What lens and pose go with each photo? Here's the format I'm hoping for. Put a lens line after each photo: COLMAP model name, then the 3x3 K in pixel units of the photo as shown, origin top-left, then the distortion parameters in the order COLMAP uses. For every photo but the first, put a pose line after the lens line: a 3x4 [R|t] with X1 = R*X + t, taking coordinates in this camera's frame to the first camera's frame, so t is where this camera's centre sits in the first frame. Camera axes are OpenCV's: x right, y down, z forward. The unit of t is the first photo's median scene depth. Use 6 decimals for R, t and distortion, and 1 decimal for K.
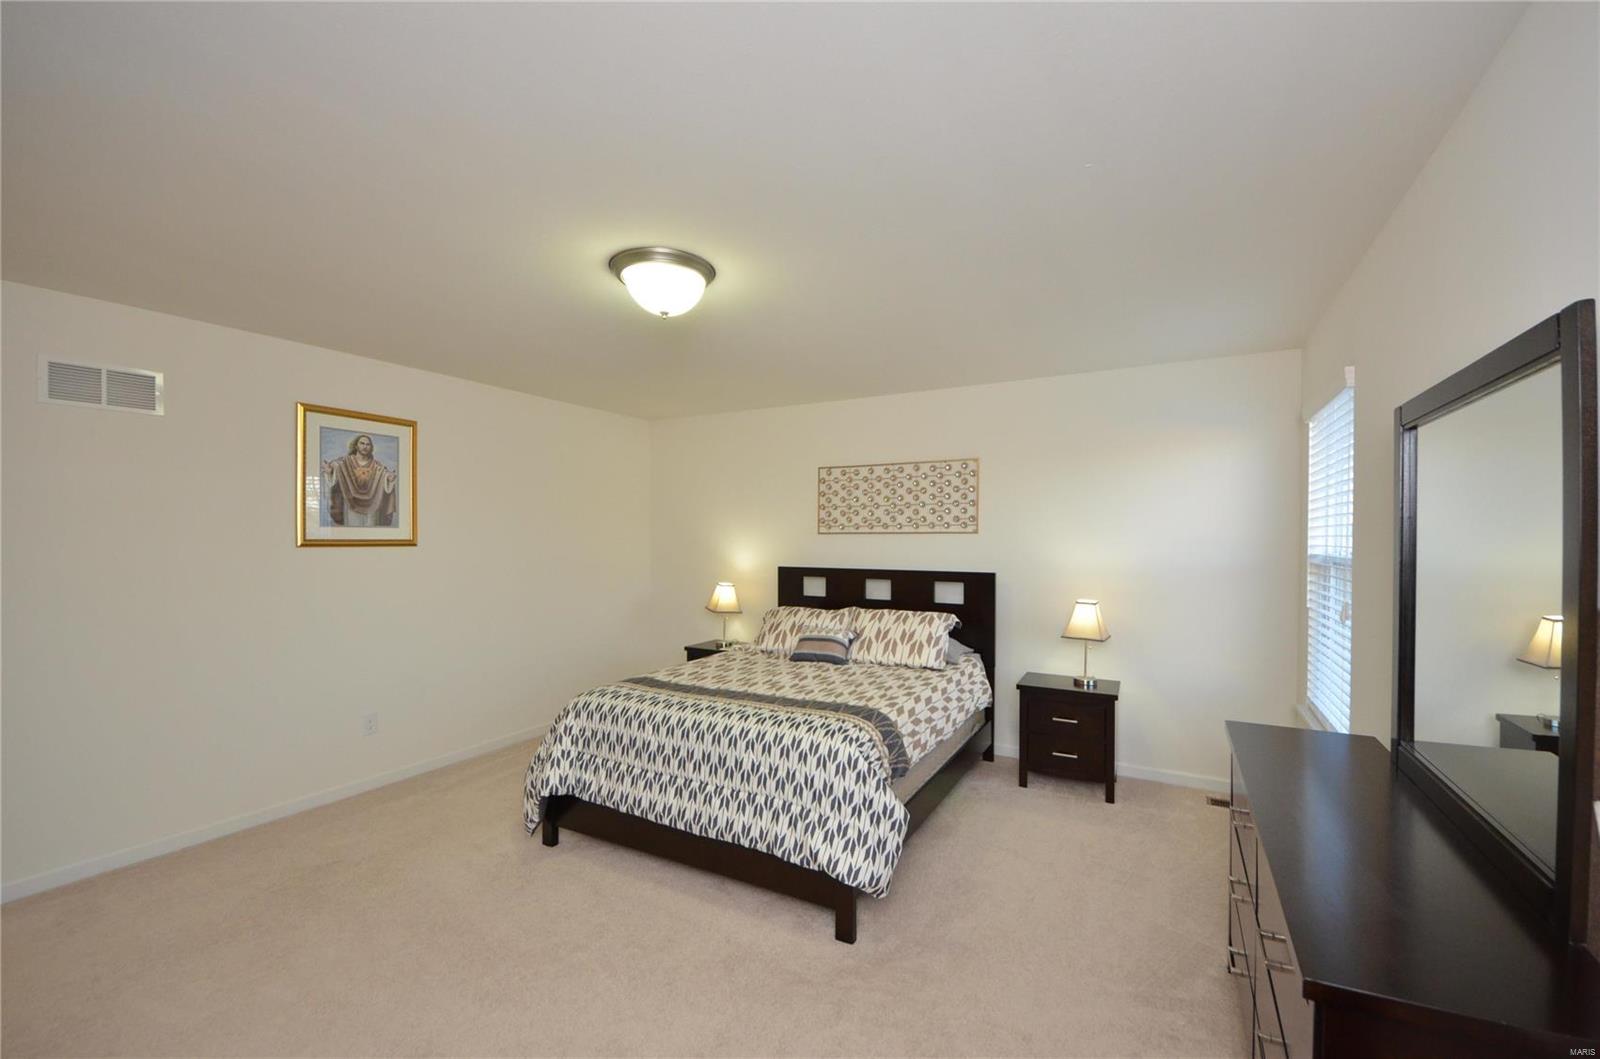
lens RADIAL K [[635.2, 0, 825.1], [0, 635.2, 531.7], [0, 0, 1]] dist [0.002527, 0.000071]
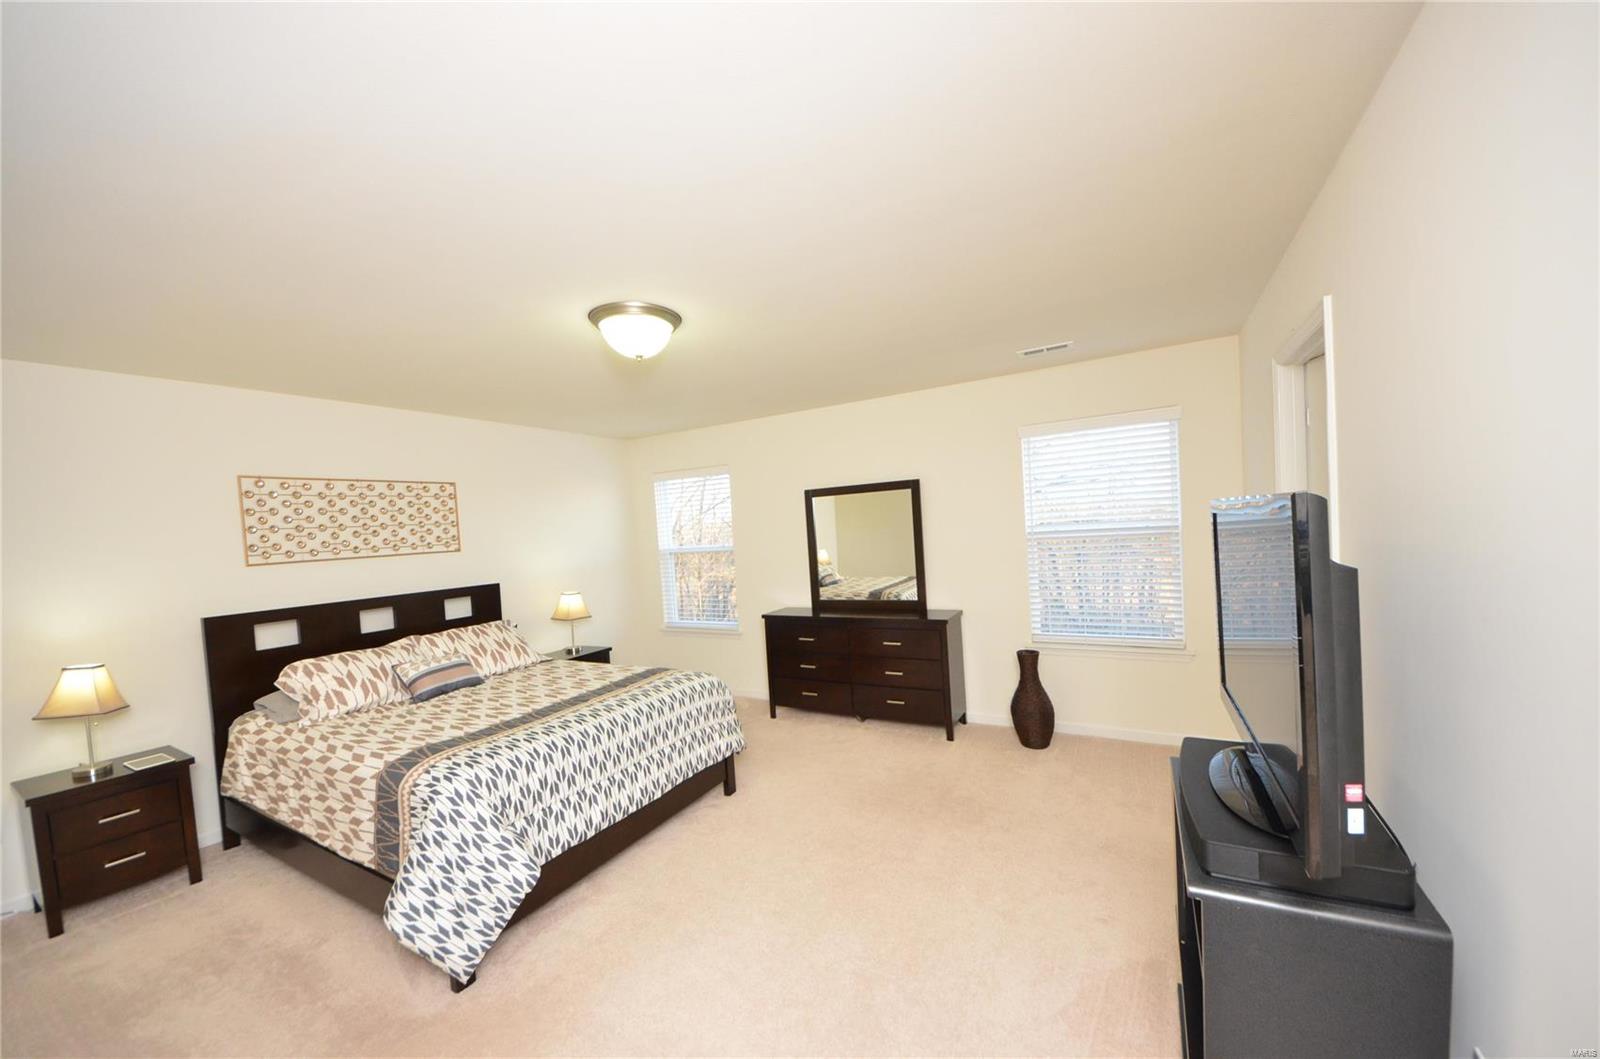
lens RADIAL K [[568.6, 0, 800.0], [0, 568.6, 529.5], [0, 0, 1]] dist [-0.043876, -0.000115]
pose [[0.008633, 0.000255, 0.999963, -0.712641], [0.064614, 0.997910, -0.000812, 0.003196], [-0.997873, 0.064618, 0.008598, 0.409814]]
